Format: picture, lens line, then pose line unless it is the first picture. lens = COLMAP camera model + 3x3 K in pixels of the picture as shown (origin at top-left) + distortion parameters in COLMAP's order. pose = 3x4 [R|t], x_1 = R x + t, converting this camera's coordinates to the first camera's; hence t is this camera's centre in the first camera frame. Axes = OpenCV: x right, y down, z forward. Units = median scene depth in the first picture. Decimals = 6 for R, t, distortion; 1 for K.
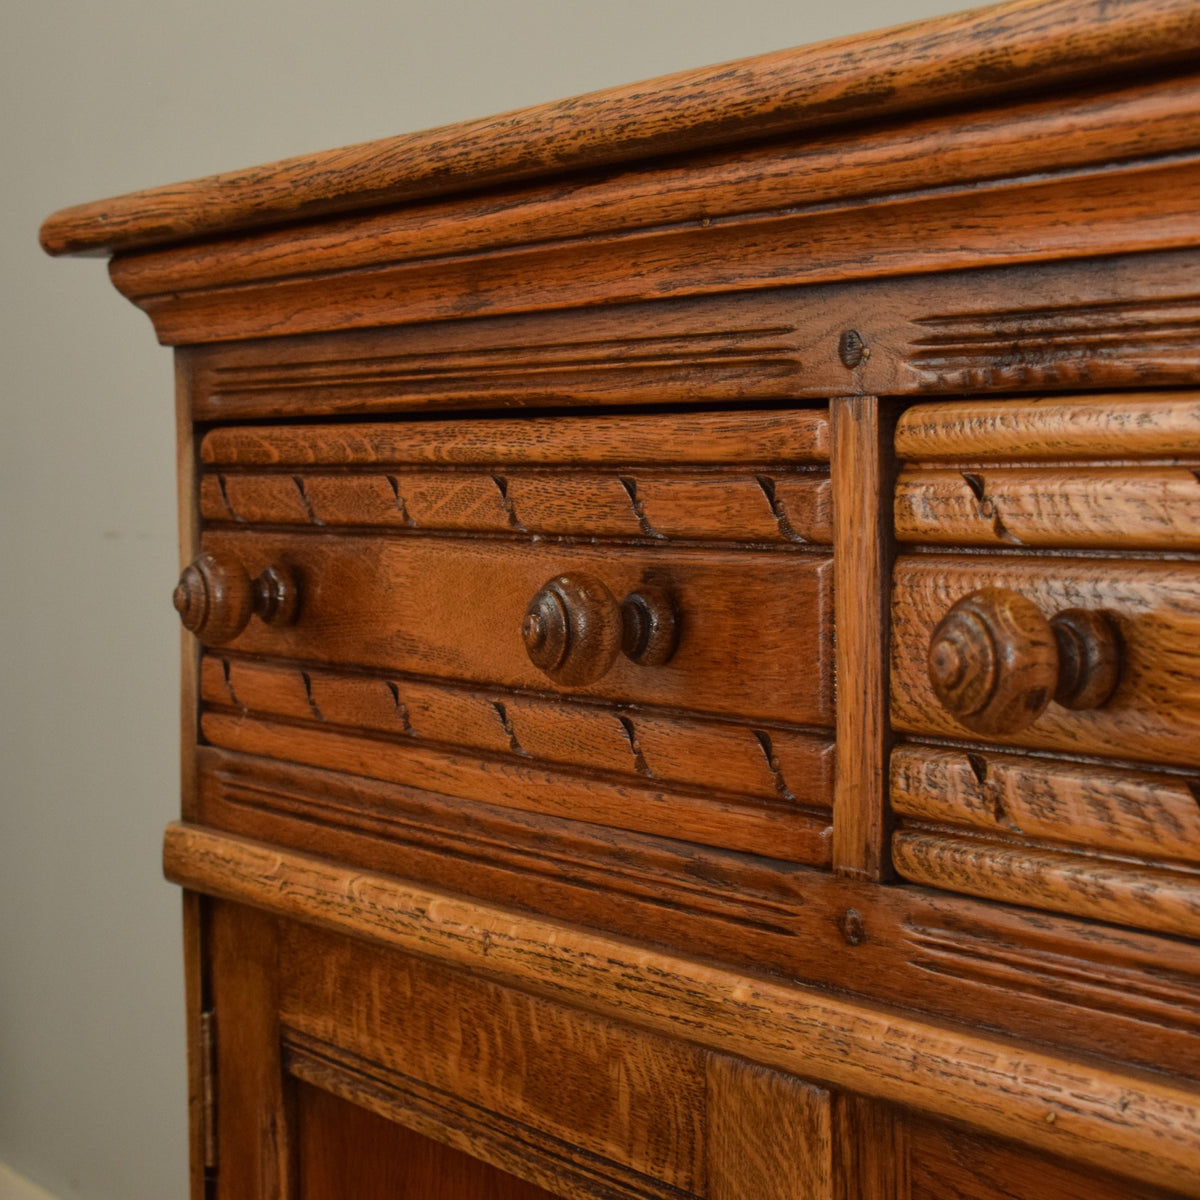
lens RADIAL K [[2845.3, 0, 599.6], [0, 2845.3, 565.0], [0, 0, 1]] dist [-0.055494, -0.227570]
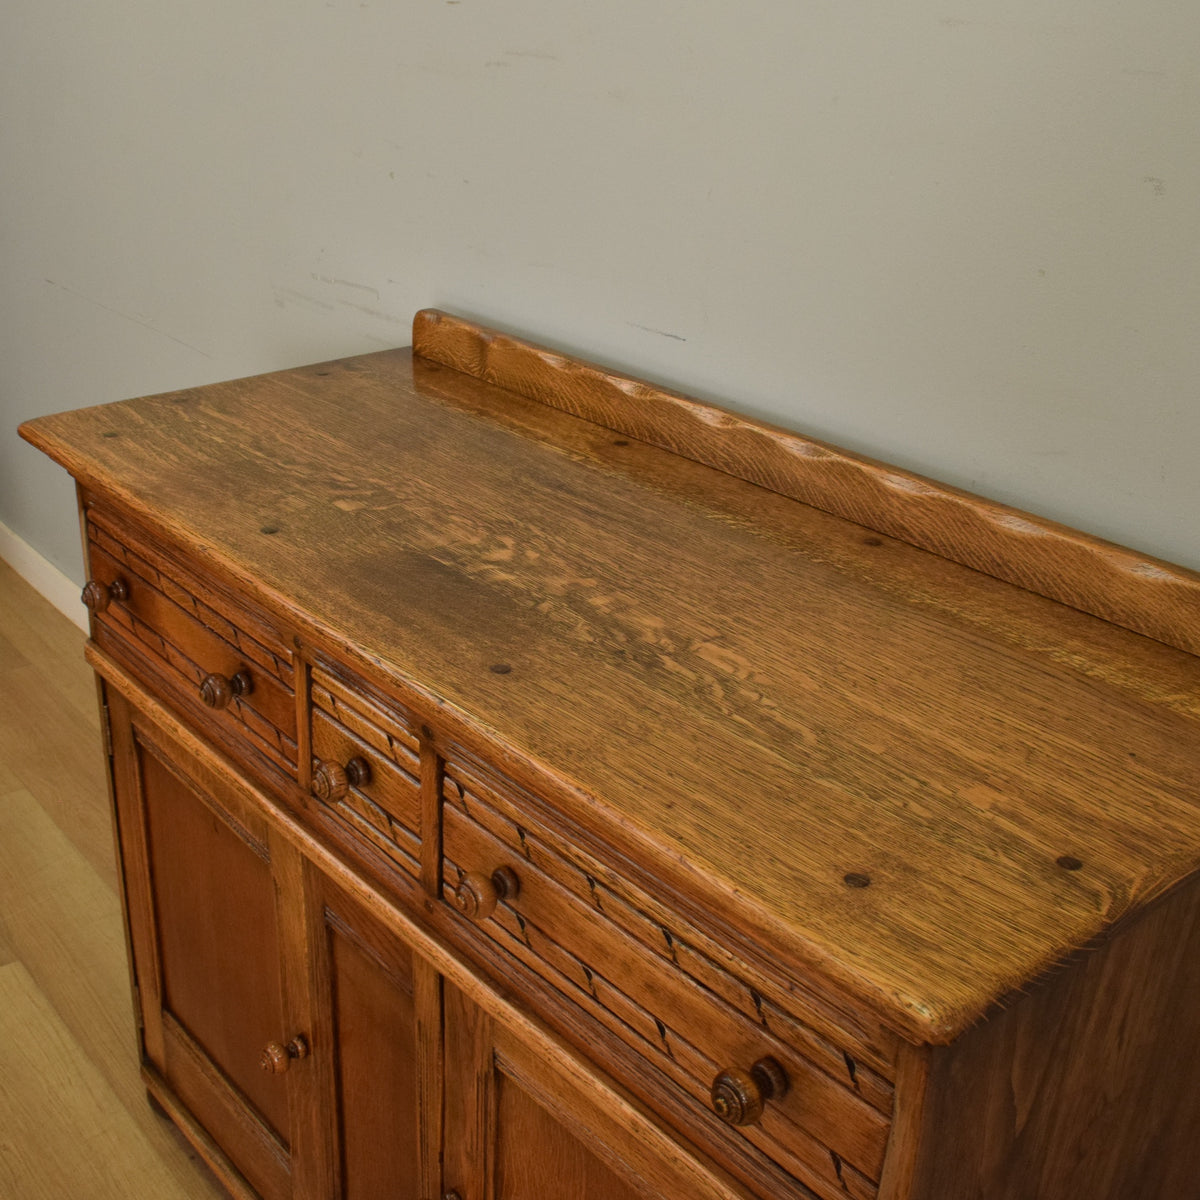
lens RADIAL K [[1546.3, 0, 491.7], [0, 1546.3, 555.6], [0, 0, 1]] dist [-0.097530, 0.013851]
pose [[0.994942, -0.021201, 0.098188, 0.120576], [-0.014707, 0.936193, 0.351177, -0.670878], [-0.099368, -0.350845, 0.931146, -0.492408]]
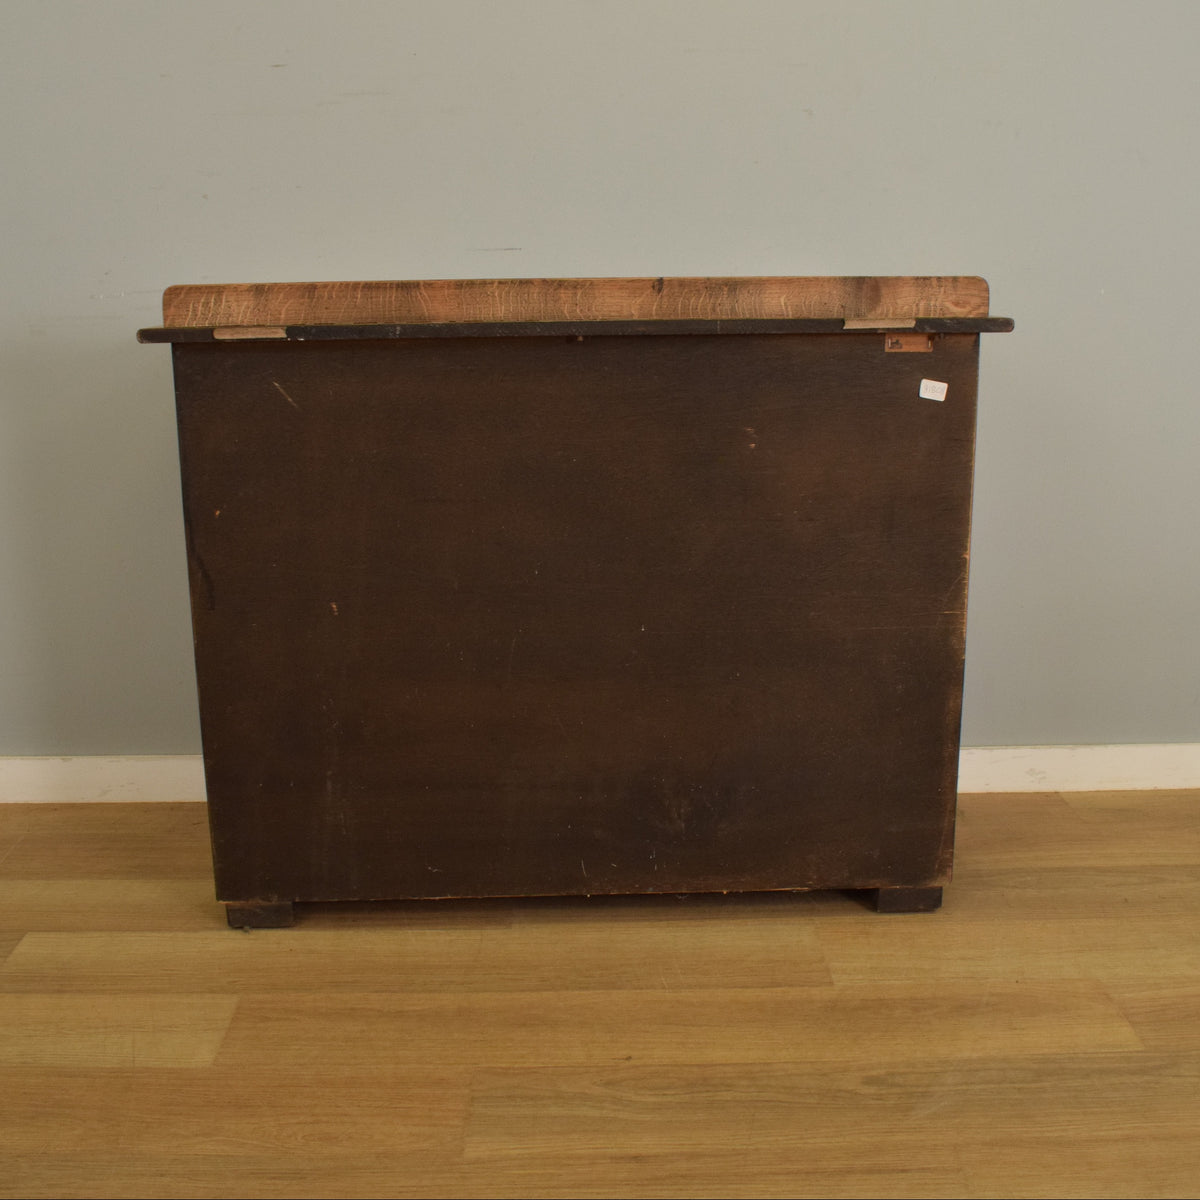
lens RADIAL K [[1402.1, 0, 600.0], [0, 1402.1, 600.0], [0, 0, 1]] dist [-0.100298, 0.006226]
pose [[0.493134, -0.207501, 0.844845, -1.851628], [0.031989, 0.974806, 0.220748, -0.208372], [-0.869365, -0.081832, 0.487348, -0.293594]]
